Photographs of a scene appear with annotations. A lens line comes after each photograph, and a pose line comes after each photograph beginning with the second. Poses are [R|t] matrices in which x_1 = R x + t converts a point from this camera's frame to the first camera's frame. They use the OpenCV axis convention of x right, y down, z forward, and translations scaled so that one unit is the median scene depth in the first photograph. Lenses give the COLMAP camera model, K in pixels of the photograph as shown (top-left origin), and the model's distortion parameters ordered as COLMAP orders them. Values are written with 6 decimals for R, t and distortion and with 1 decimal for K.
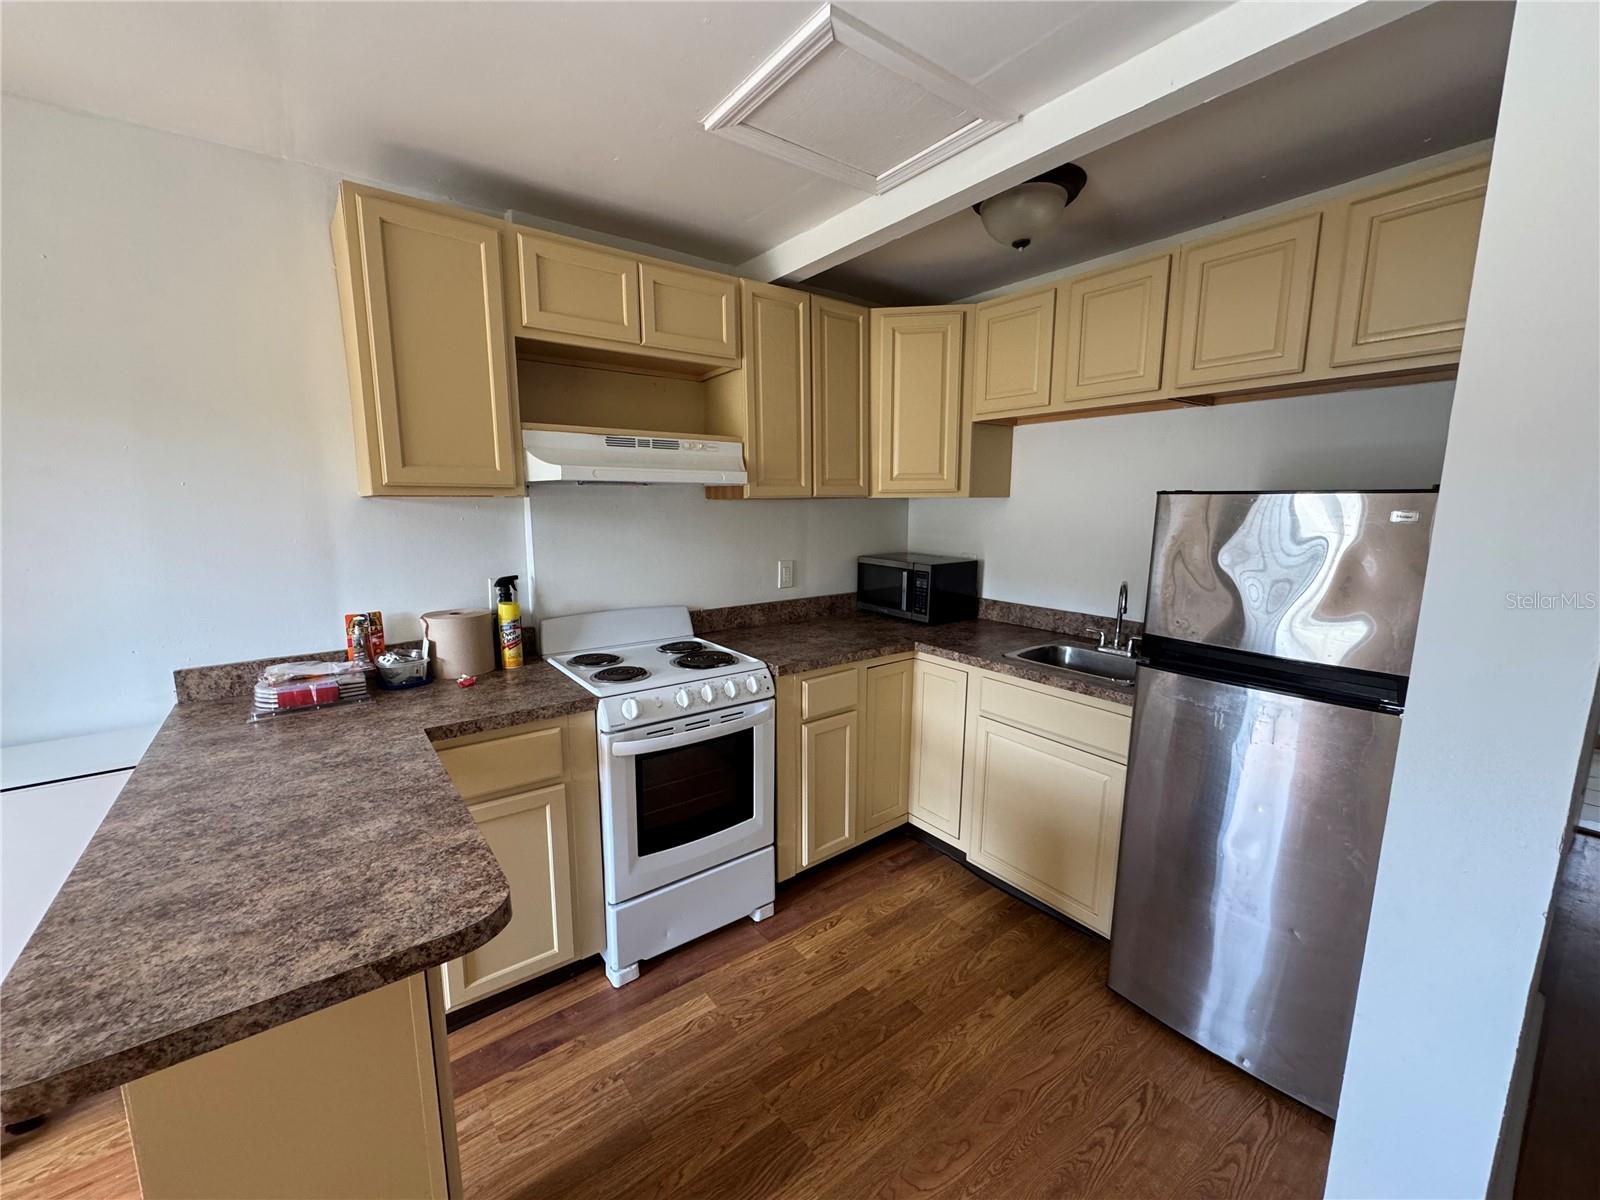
lens RADIAL K [[636.8, 0, 797.8], [0, 636.8, 604.9], [0, 0, 1]] dist [-0.008039, -0.000071]
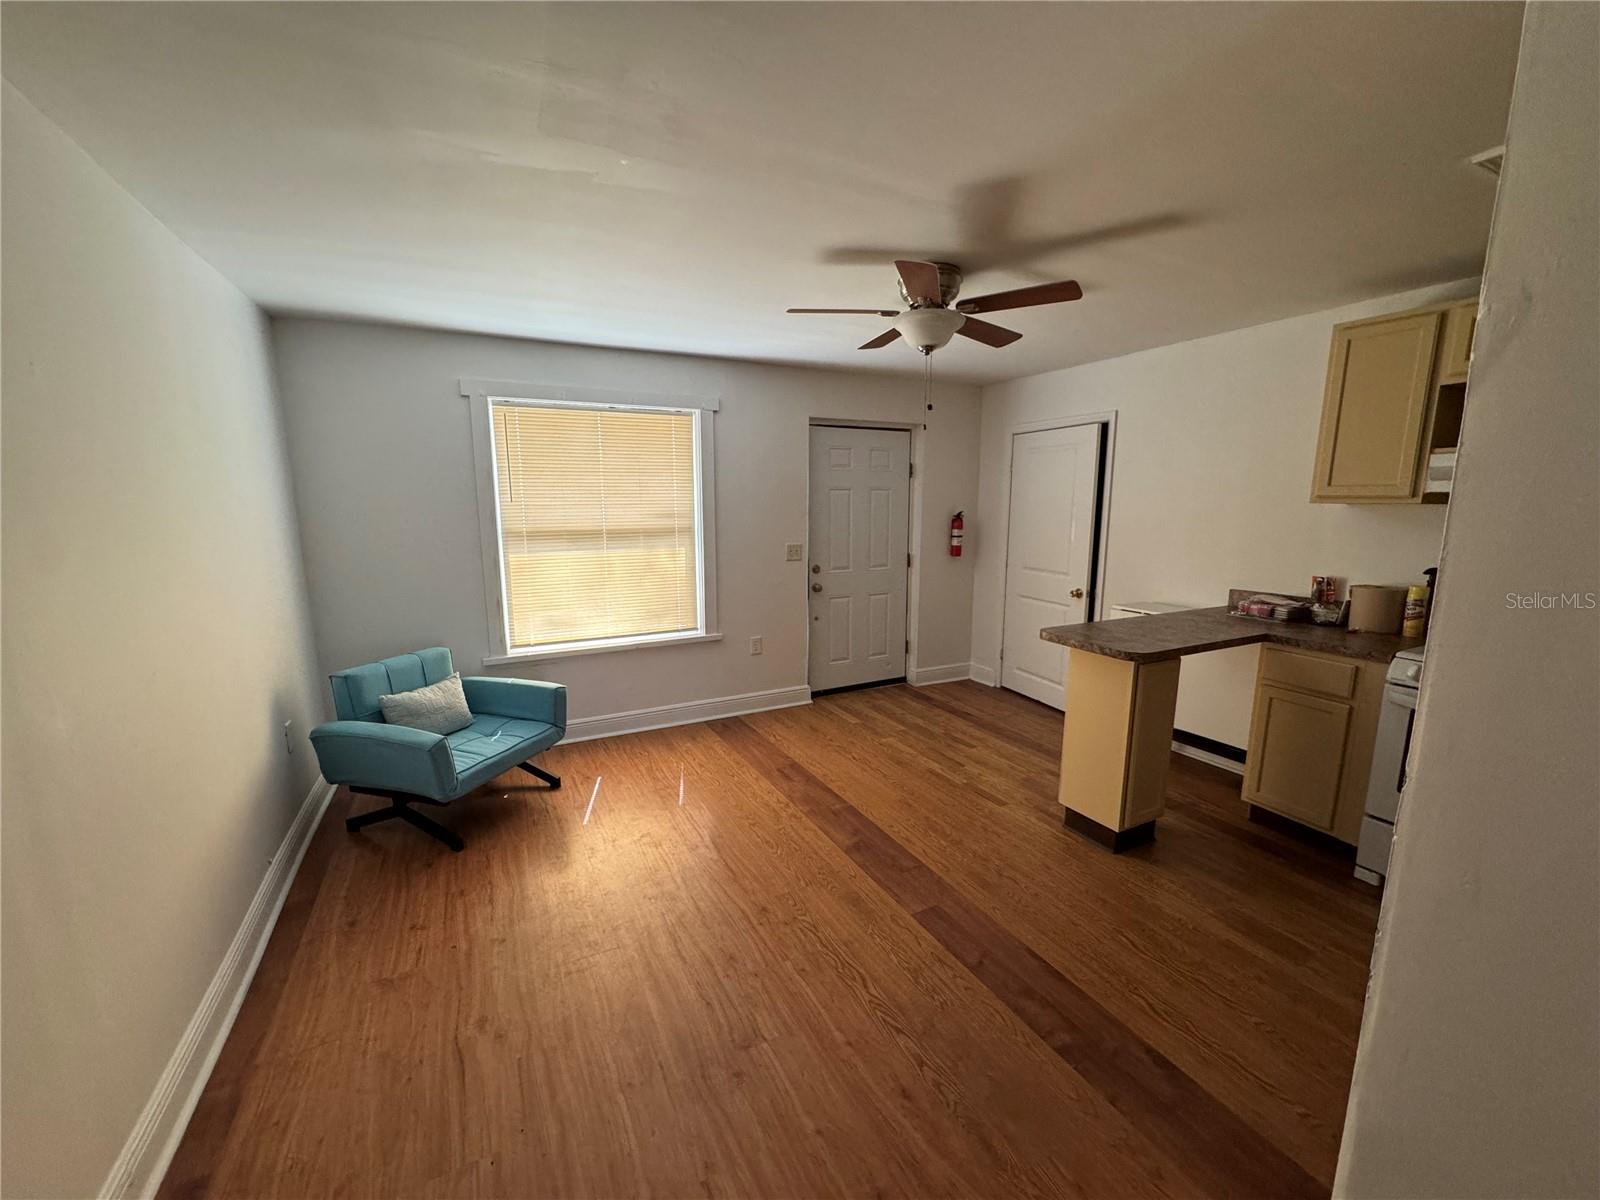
lens RADIAL K [[636.8, 0, 797.8], [0, 636.8, 604.9], [0, 0, 1]] dist [-0.008039, -0.000071]
pose [[-0.173039, 0.162150, -0.971476, 1.220570], [-0.155280, 0.969528, 0.189484, -0.015502], [0.972597, 0.183639, -0.142588, -0.043567]]
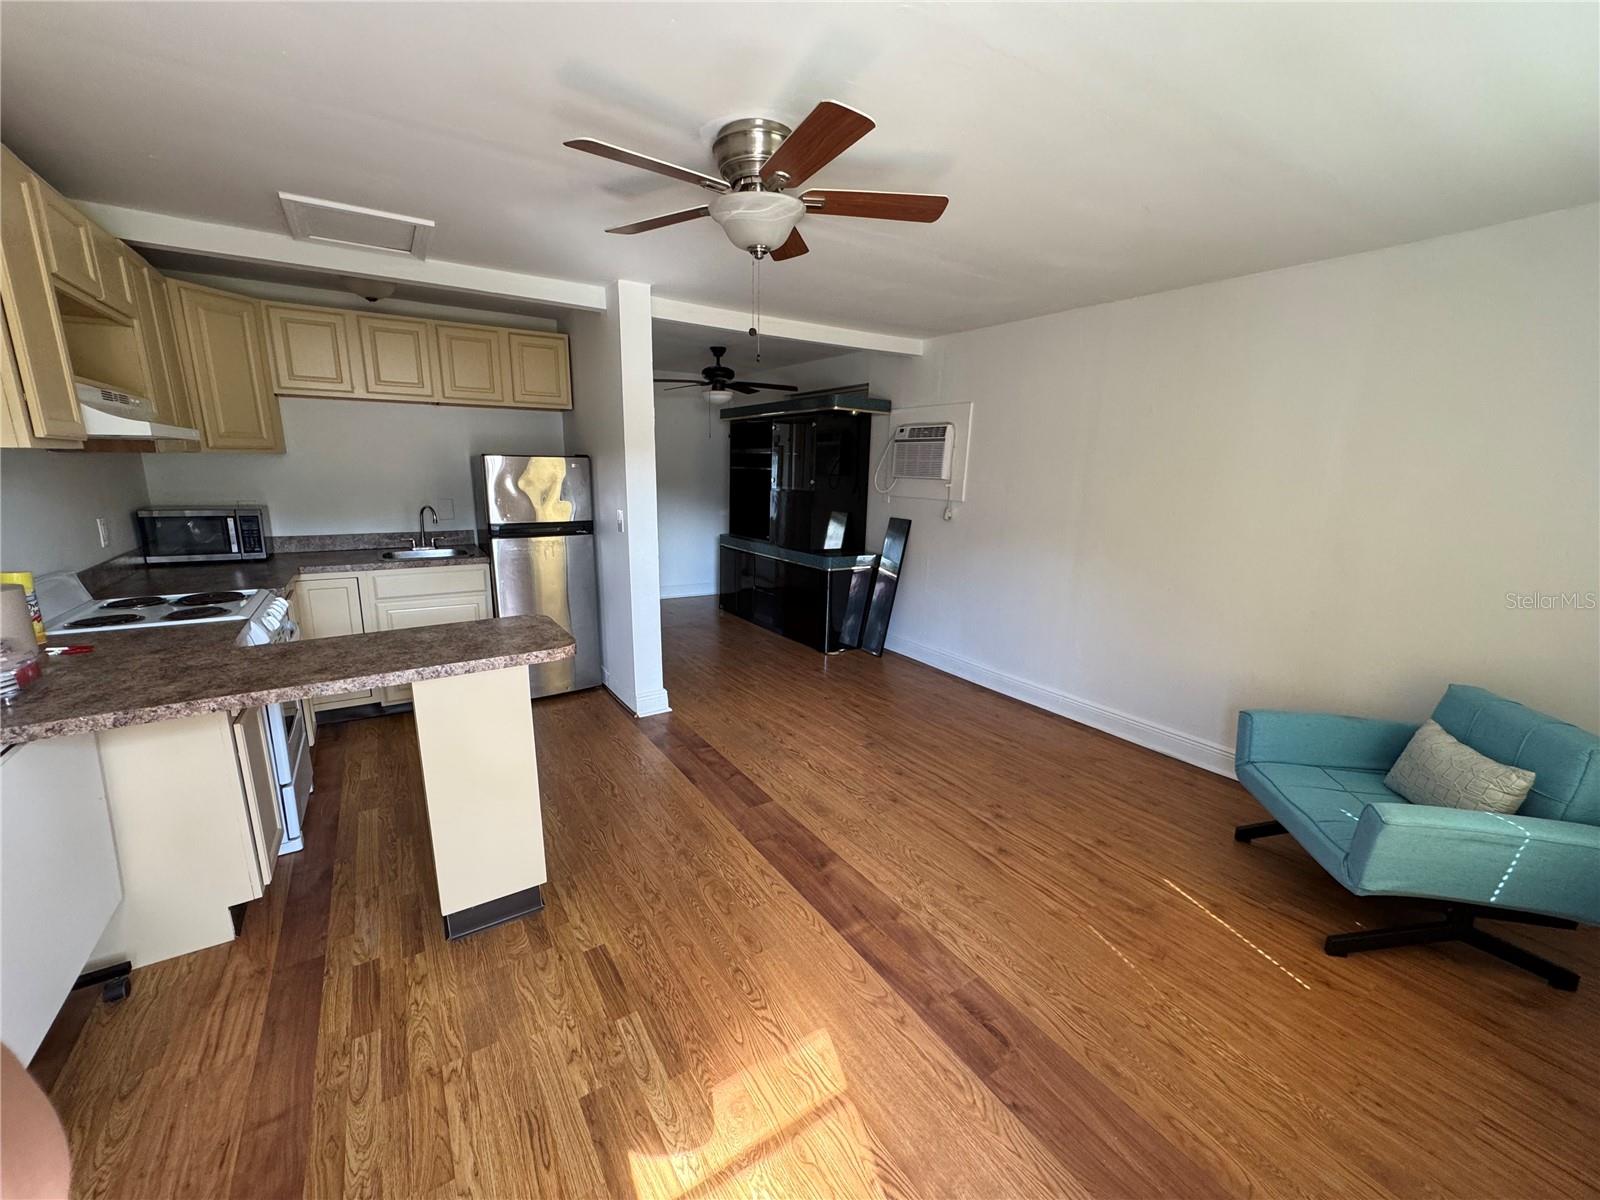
lens RADIAL K [[636.8, 0, 797.8], [0, 636.8, 604.9], [0, 0, 1]] dist [-0.008039, -0.000071]
pose [[0.072004, -0.212887, 0.974420, -1.431034], [0.141960, 0.969197, 0.201256, 0.024514], [-0.987250, 0.123838, 0.100007, -0.165229]]
